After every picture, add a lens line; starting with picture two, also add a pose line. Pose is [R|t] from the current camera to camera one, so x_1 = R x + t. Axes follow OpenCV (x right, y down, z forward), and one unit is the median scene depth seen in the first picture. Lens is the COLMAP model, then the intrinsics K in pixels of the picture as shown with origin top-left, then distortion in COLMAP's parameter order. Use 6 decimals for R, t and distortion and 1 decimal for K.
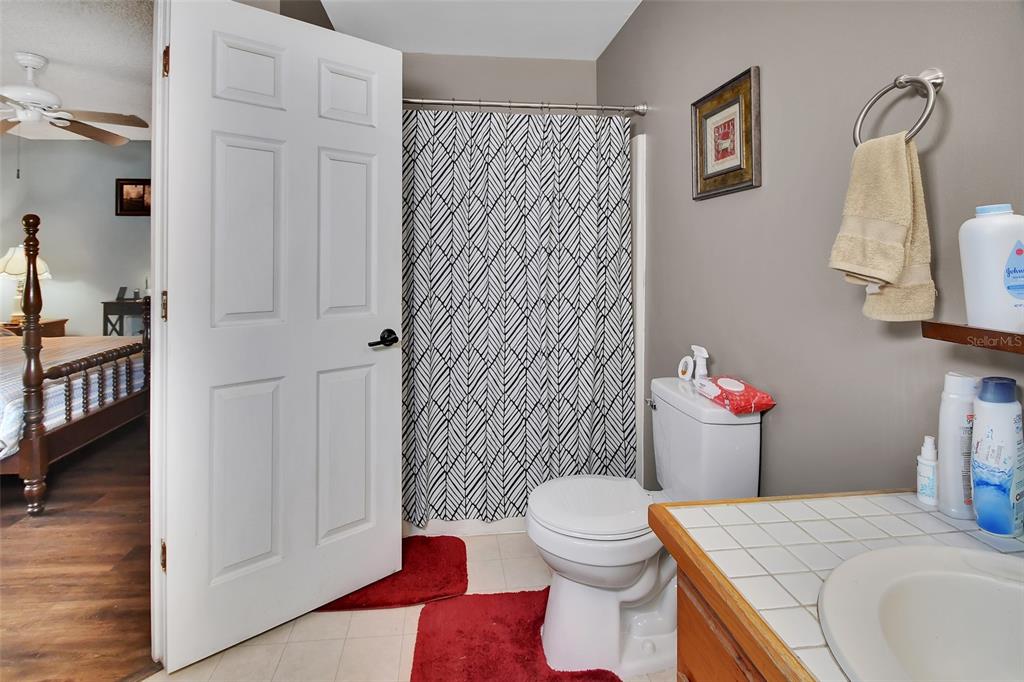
lens RADIAL K [[507.0, 0, 509.5], [0, 507.0, 255.8], [0, 0, 1]] dist [-0.015005, -0.001078]
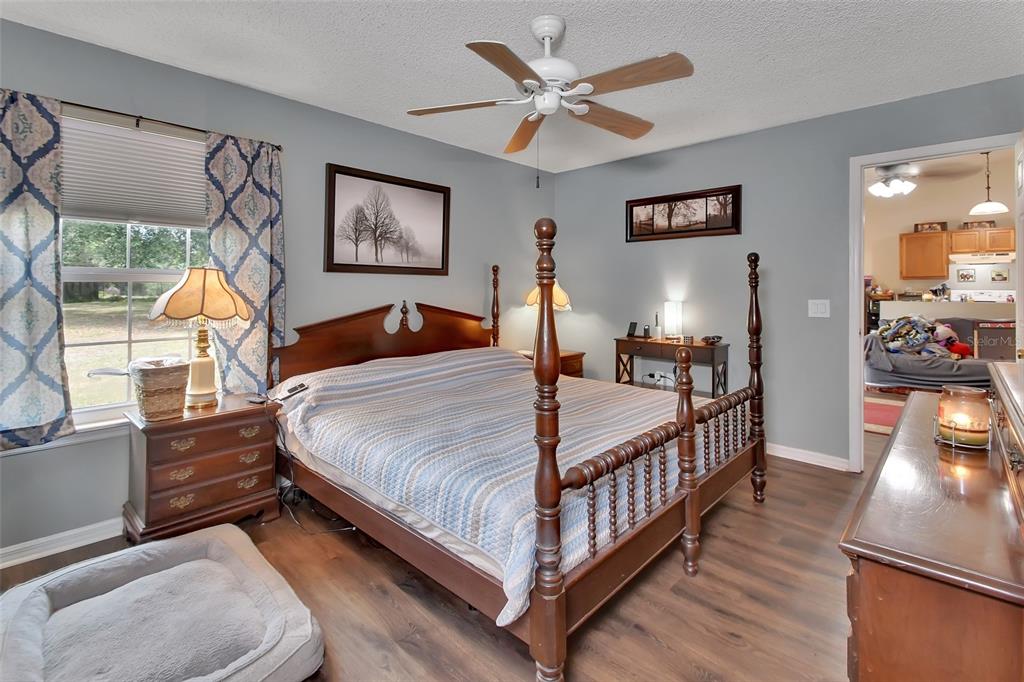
lens RADIAL K [[473.5, 0, 509.1], [0, 473.5, 291.9], [0, 0, 1]] dist [-0.000013, -0.000088]
pose [[0.642602, 0.001573, -0.766198, -0.485275], [0.005943, 0.999958, 0.007038, 0.001812], [0.766177, -0.009076, 0.642566, 0.531077]]
